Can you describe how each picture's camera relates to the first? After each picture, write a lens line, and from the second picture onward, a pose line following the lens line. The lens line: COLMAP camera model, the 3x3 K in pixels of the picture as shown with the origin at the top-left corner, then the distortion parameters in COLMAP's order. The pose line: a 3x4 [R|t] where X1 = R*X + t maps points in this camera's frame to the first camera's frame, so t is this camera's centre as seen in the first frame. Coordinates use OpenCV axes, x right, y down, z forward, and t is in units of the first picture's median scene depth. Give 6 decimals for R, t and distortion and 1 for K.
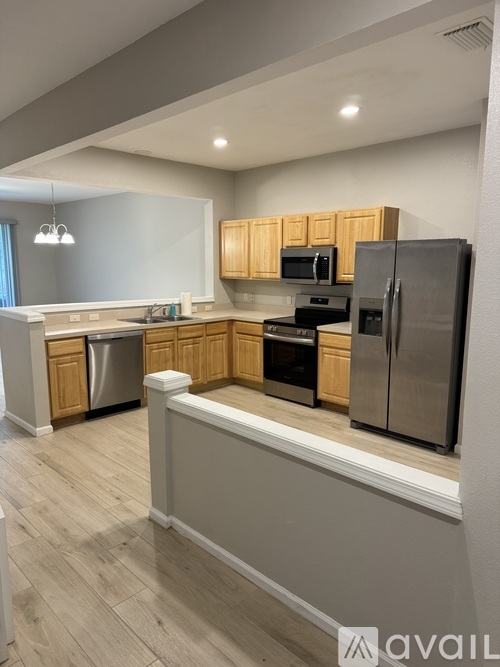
lens RADIAL K [[464.5, 0, 258.4], [0, 464.5, 333.9], [0, 0, 1]] dist [0.156621, -0.260926]
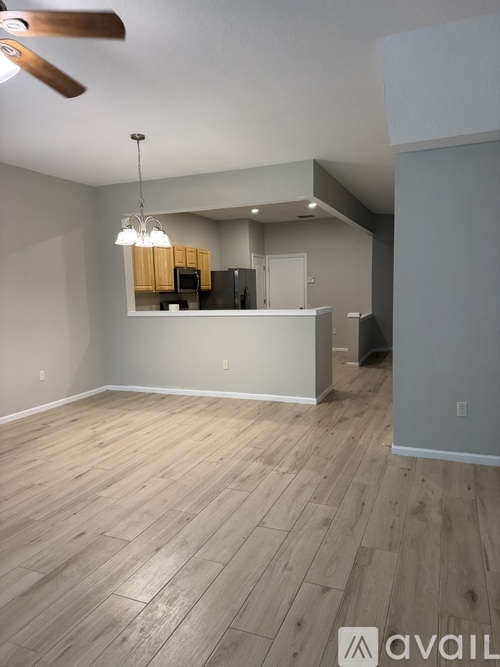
lens RADIAL K [[464.5, 0, 258.4], [0, 464.5, 333.9], [0, 0, 1]] dist [0.156621, -0.260926]
pose [[-0.379404, -0.081810, 0.921607, -1.451267], [0.171166, 0.972684, 0.156809, -0.184399], [-0.909261, 0.217241, -0.355037, 1.434357]]
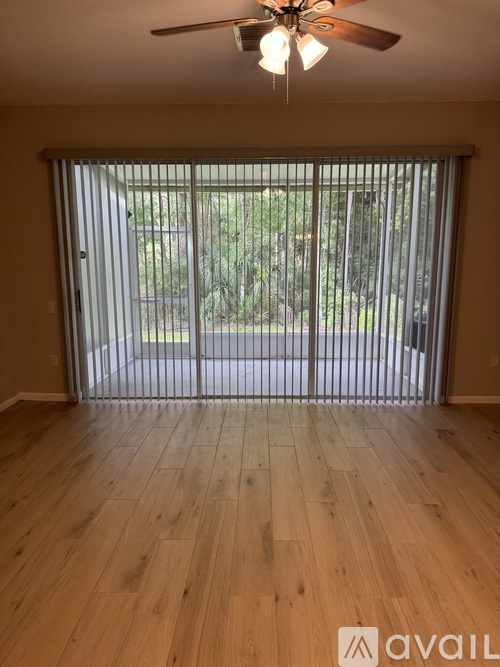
lens RADIAL K [[462.9, 0, 251.2], [0, 462.9, 347.9], [0, 0, 1]] dist [0.036587, -0.000529]
pose [[0.687225, 0.143850, -0.712059, -0.650066], [-0.110116, 0.989499, 0.093623, -0.156524], [0.718050, 0.014069, 0.695849, 1.150532]]
